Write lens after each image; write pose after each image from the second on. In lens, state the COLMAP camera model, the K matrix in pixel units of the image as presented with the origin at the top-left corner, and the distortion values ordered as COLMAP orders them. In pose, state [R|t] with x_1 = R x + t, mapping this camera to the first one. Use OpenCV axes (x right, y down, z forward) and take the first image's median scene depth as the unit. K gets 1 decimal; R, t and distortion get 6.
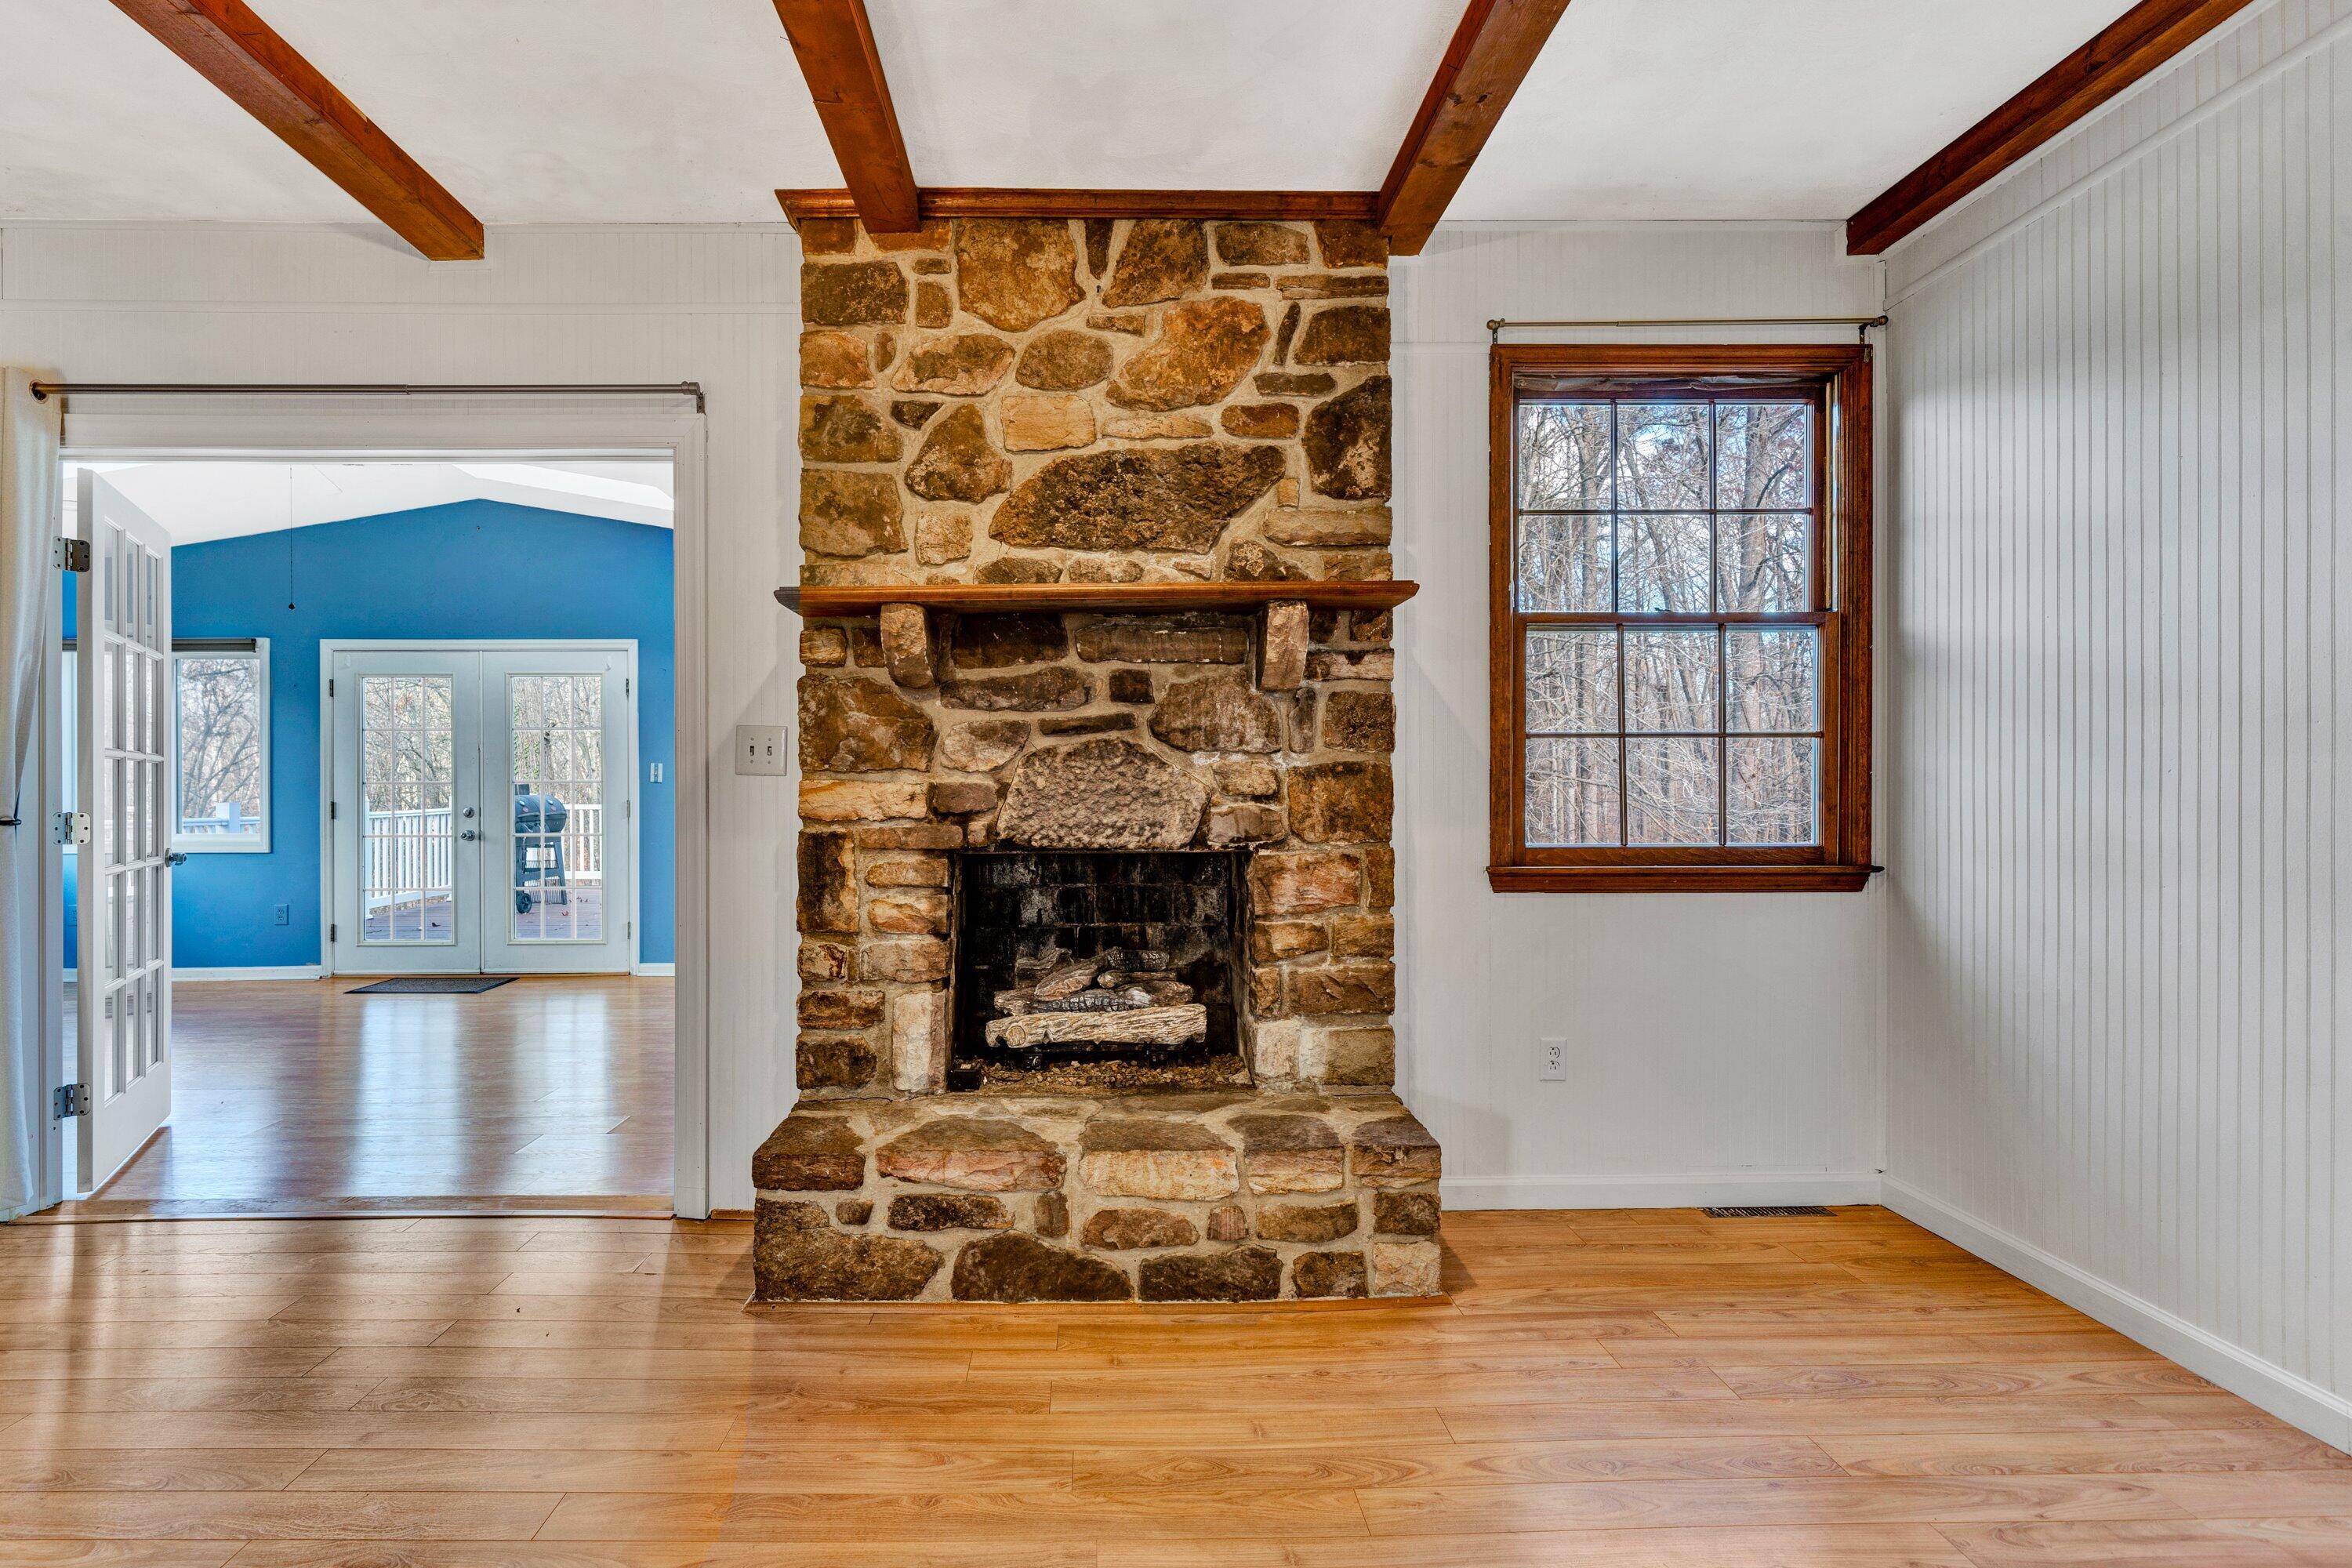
lens RADIAL K [[851.5, 0, 1176.0], [0, 851.5, 784.0], [0, 0, 1]] dist [-0.019648, 0.000019]
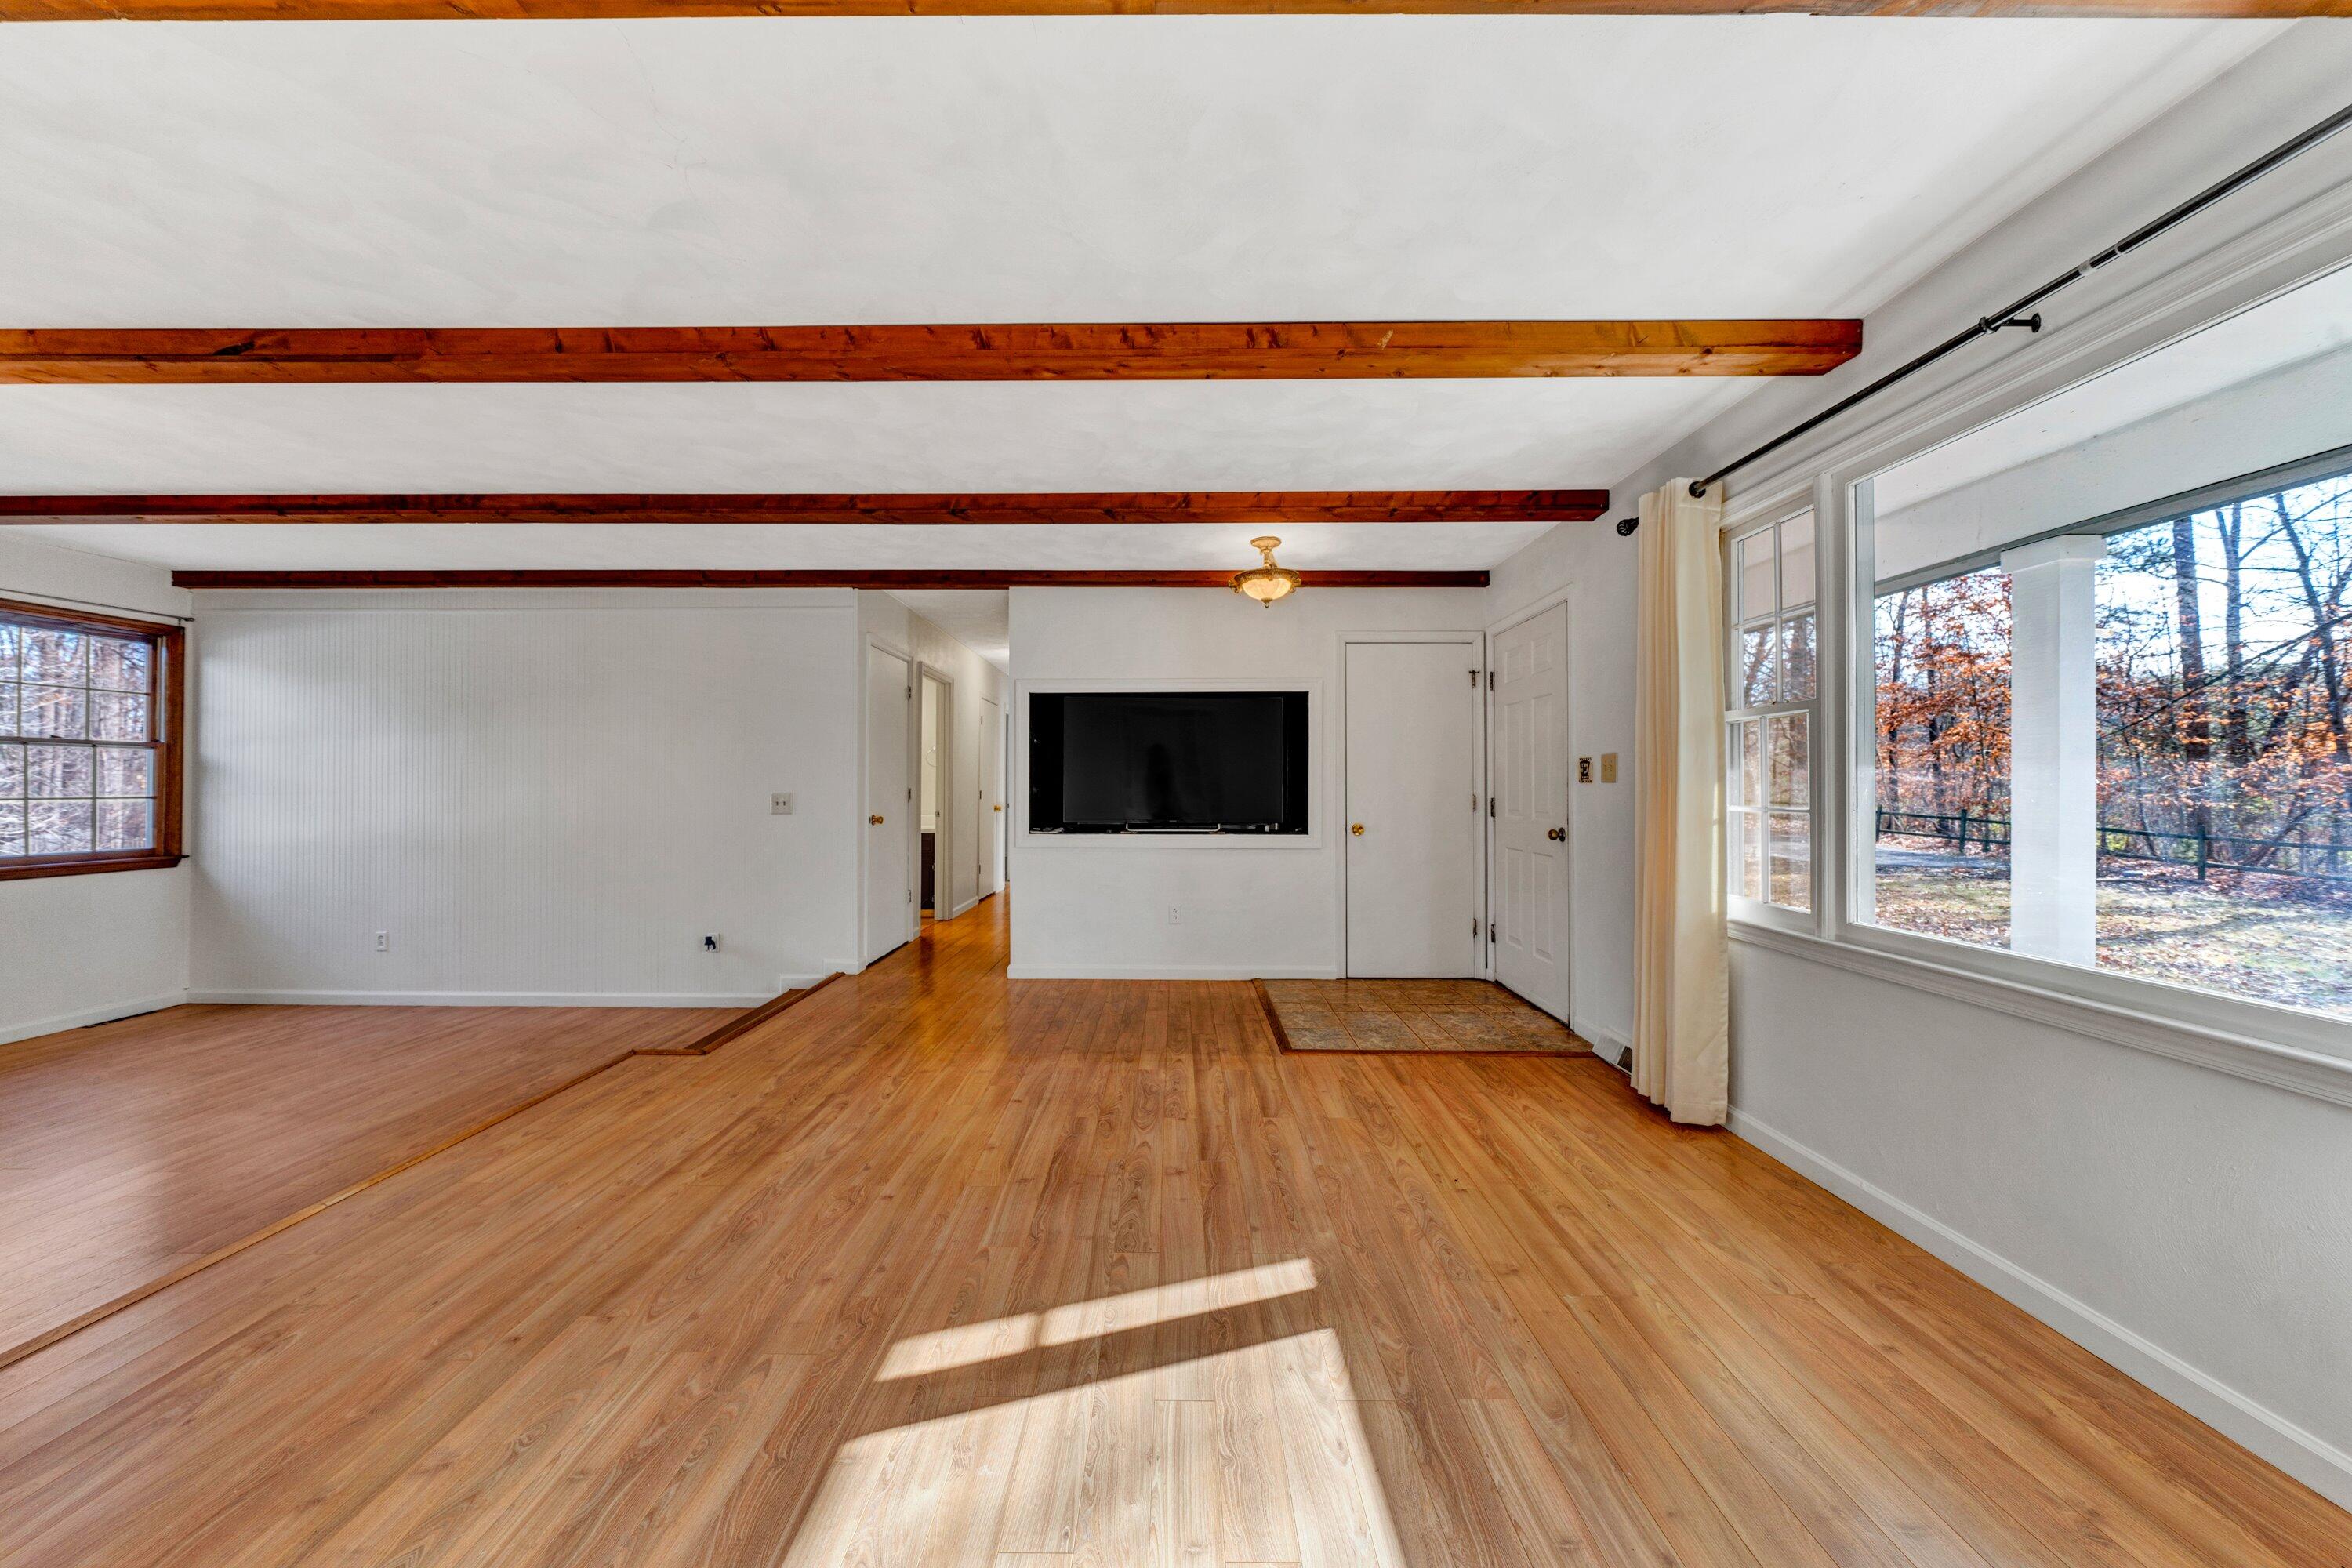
lens RADIAL K [[817.9, 0, 1176.0], [0, 817.9, 784.0], [0, 0, 1]] dist [-0.000320, 0.000026]
pose [[0.017258, 0.002181, 0.999849, -1.333975], [0.002247, 0.999995, -0.002220, -0.083414], [-0.999849, 0.002285, 0.017253, -1.721171]]
